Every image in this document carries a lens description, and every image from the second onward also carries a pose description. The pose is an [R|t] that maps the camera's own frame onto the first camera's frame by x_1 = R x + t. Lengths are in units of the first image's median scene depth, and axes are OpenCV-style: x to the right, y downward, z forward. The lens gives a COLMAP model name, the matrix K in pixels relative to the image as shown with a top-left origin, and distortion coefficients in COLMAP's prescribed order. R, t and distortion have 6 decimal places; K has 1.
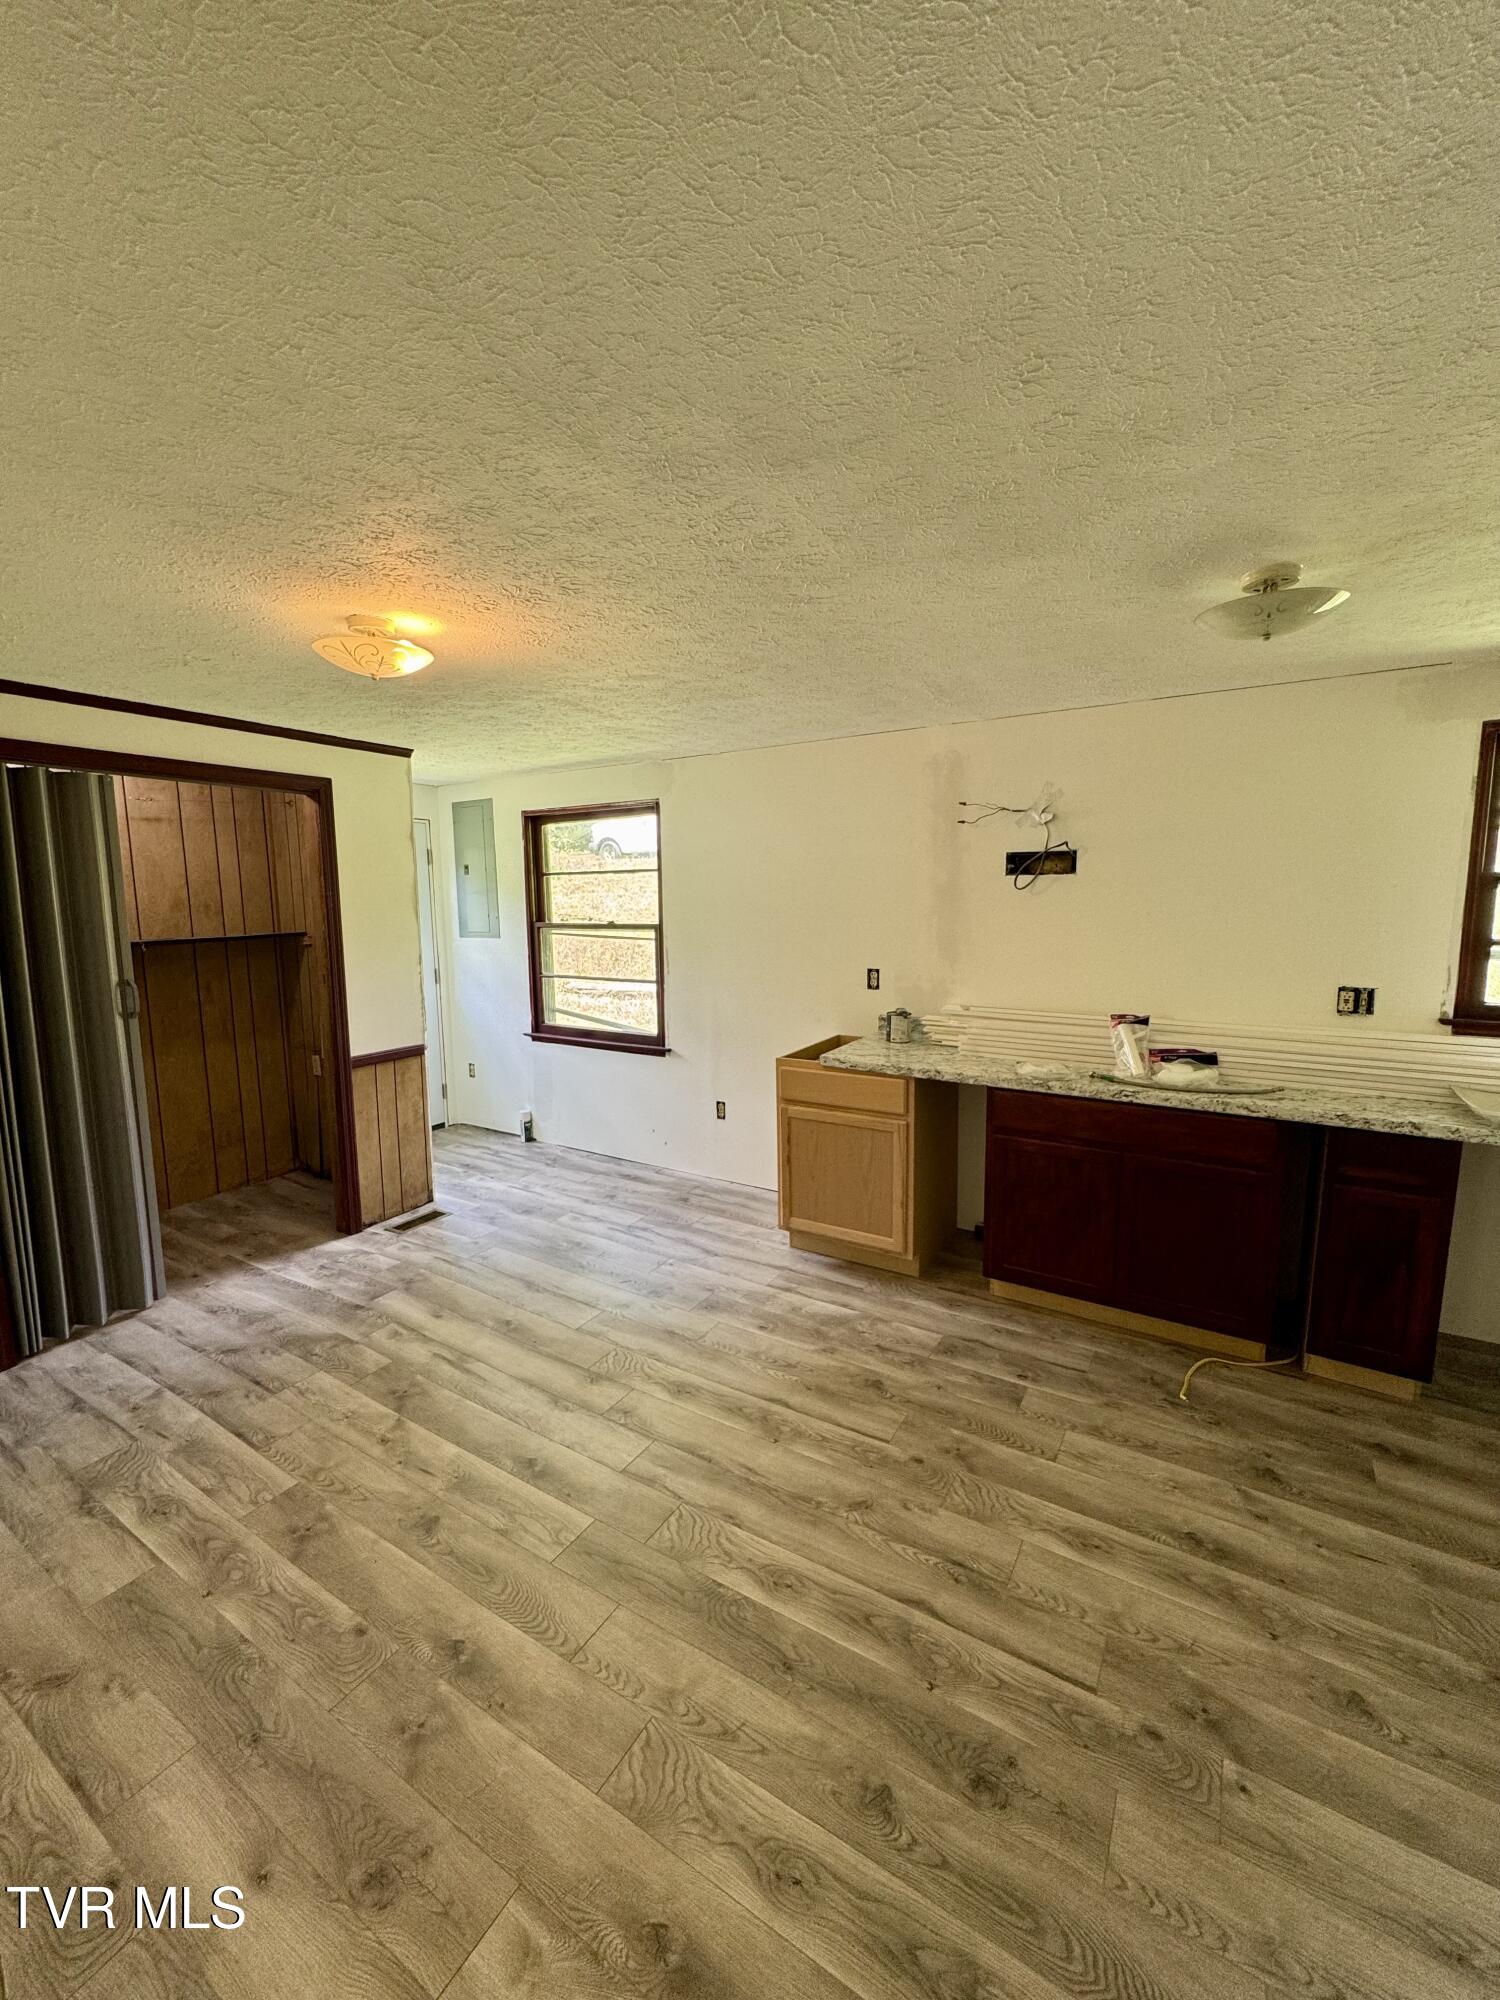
lens RADIAL K [[799.0, 0, 754.0], [0, 799.0, 991.7], [0, 0, 1]] dist [-0.001305, 0.000093]
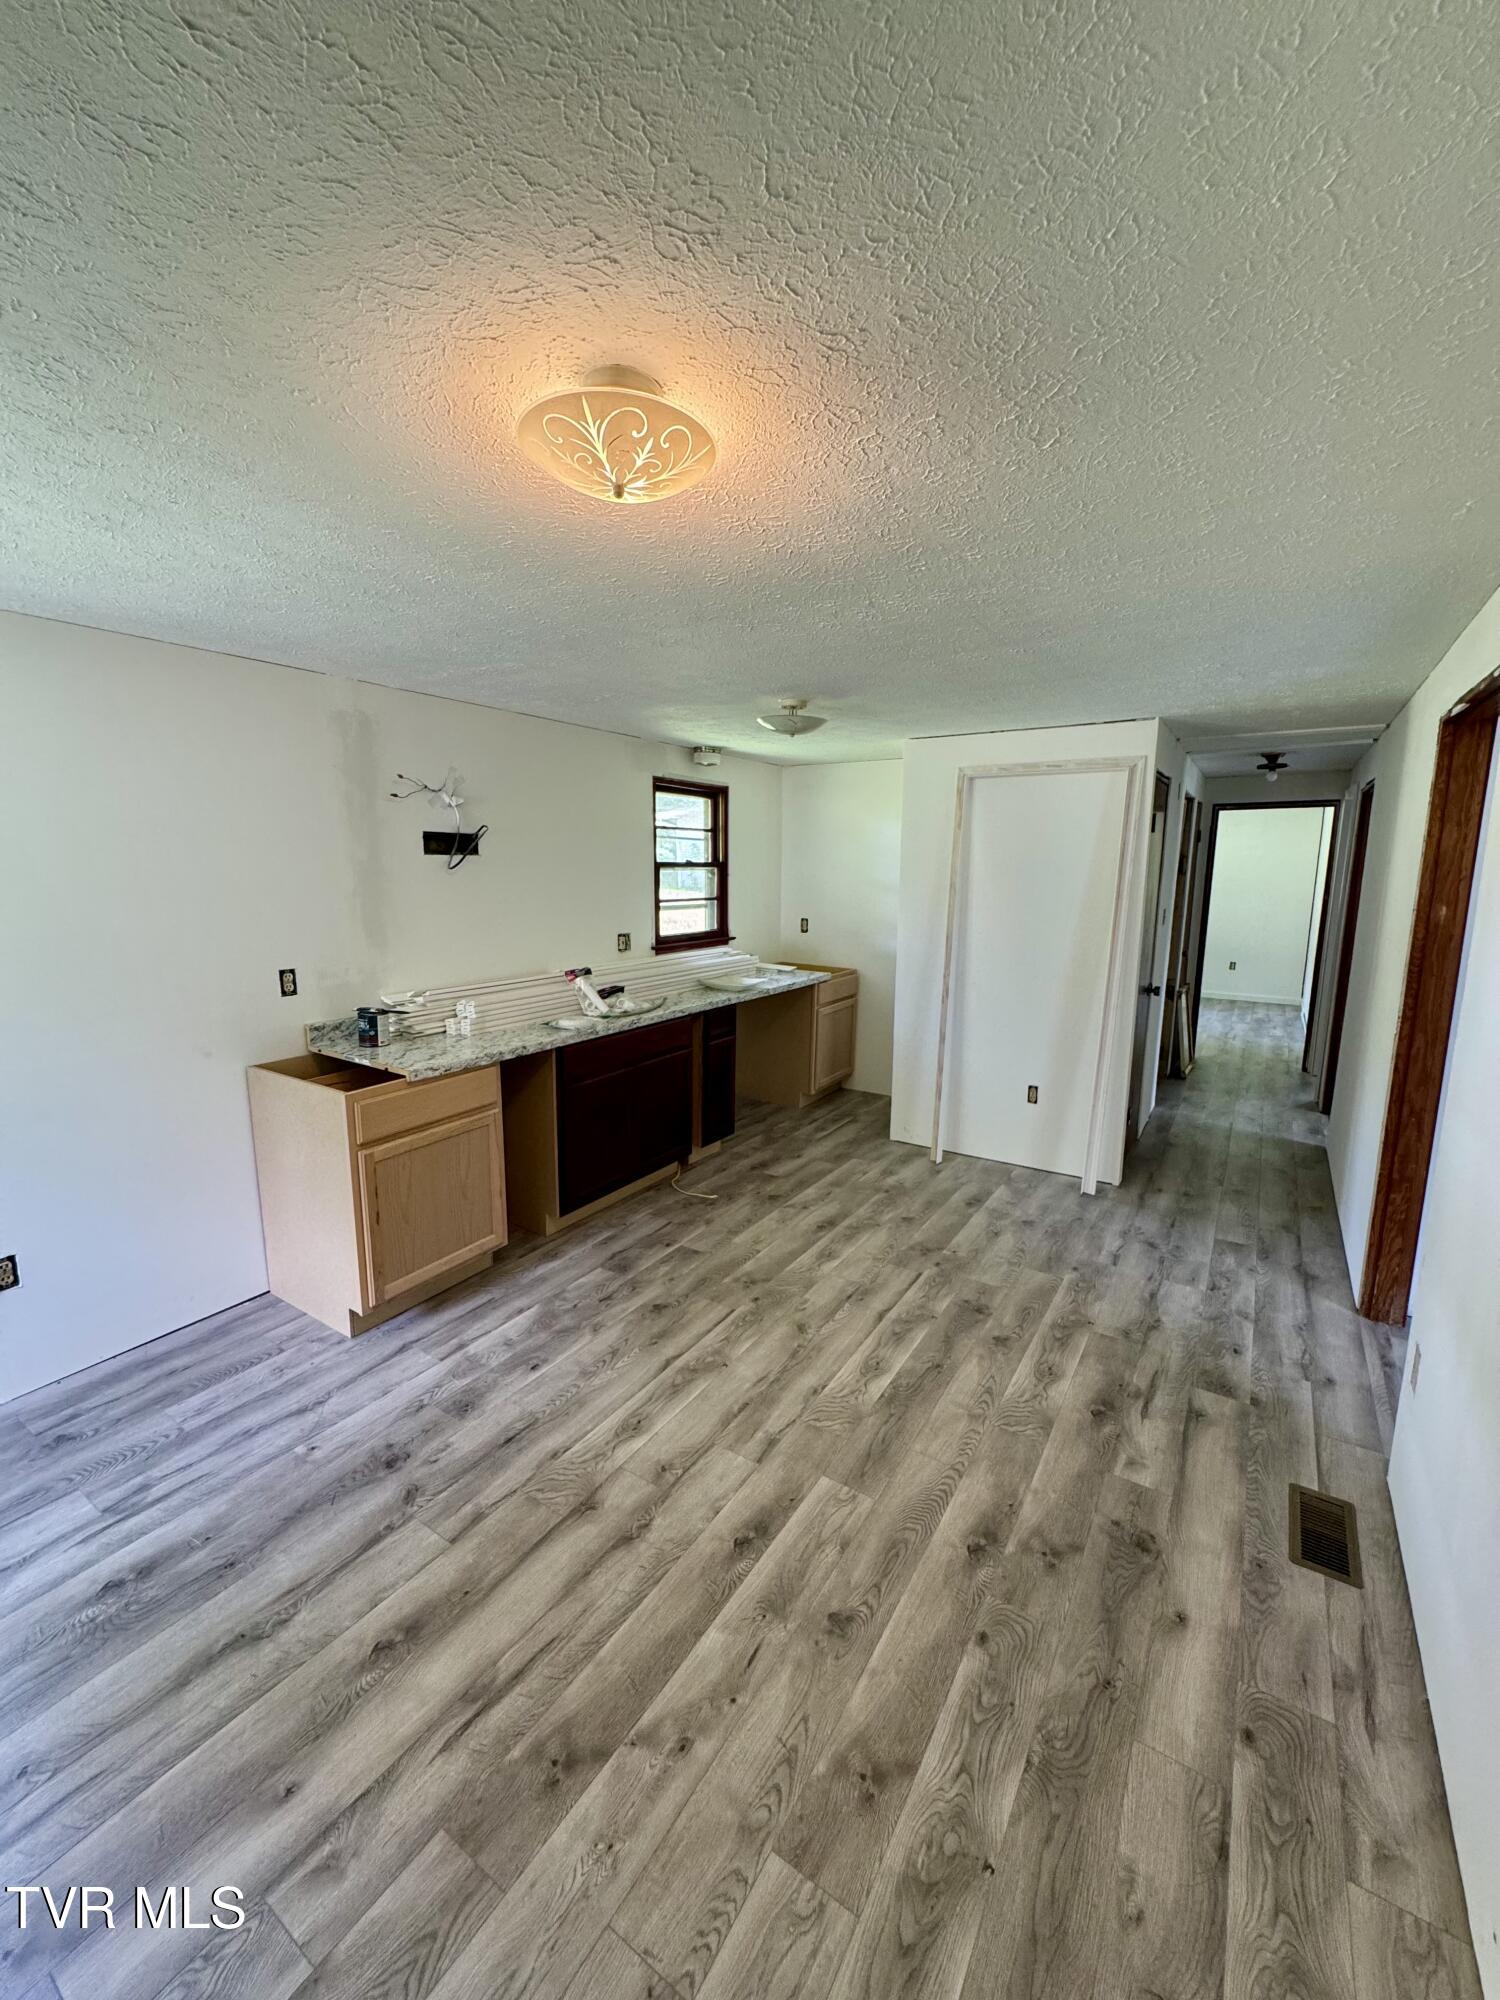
lens RADIAL K [[799.0, 0, 748.4], [0, 799.0, 996.2], [0, 0, 1]] dist [-0.001305, 0.000093]
pose [[0.026295, -0.150448, 0.988268, -0.972949], [0.114453, 0.982562, 0.146534, -0.104027], [-0.993081, 0.109257, 0.043056, 0.836157]]
